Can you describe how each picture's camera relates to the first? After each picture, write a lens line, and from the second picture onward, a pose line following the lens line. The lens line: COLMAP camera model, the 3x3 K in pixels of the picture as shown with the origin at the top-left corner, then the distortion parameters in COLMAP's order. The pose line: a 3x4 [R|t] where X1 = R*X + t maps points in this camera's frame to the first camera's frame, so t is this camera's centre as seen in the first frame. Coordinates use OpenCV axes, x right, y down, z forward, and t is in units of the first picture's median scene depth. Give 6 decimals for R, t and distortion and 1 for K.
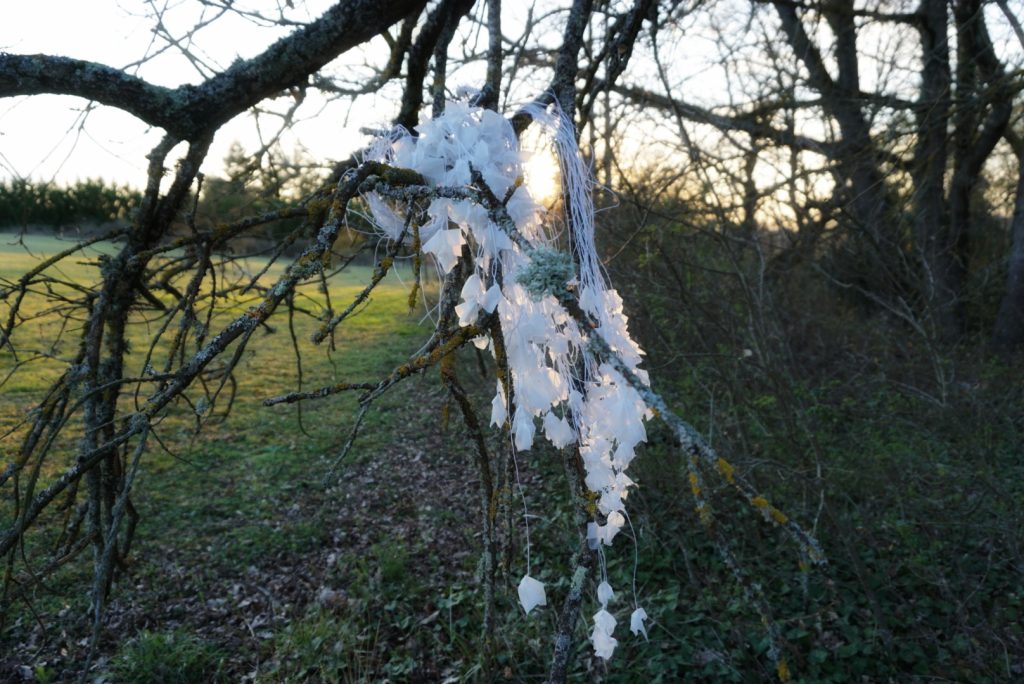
lens RADIAL K [[709.9, 0, 501.6], [0, 709.9, 343.1], [0, 0, 1]] dist [-0.041823, 0.044643]
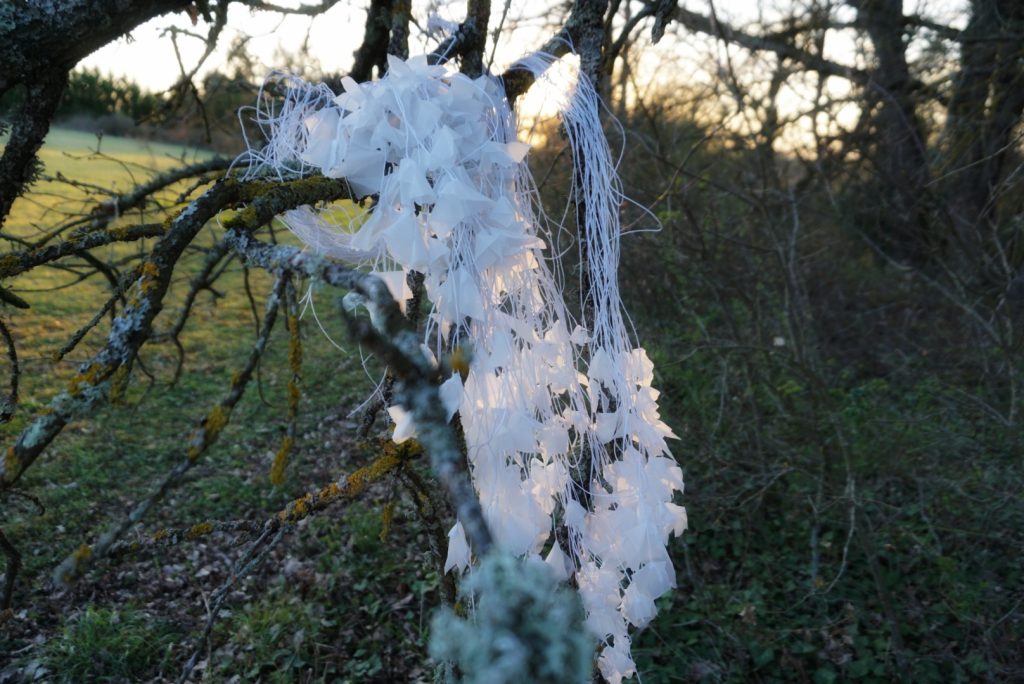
lens RADIAL K [[709.9, 0, 501.6], [0, 709.9, 343.1], [0, 0, 1]] dist [-0.041823, 0.044643]
pose [[0.998823, 0.048470, 0.001899, 0.009039], [-0.048353, 0.991771, 0.118546, -0.058223], [0.003863, -0.118498, 0.992947, 0.124768]]
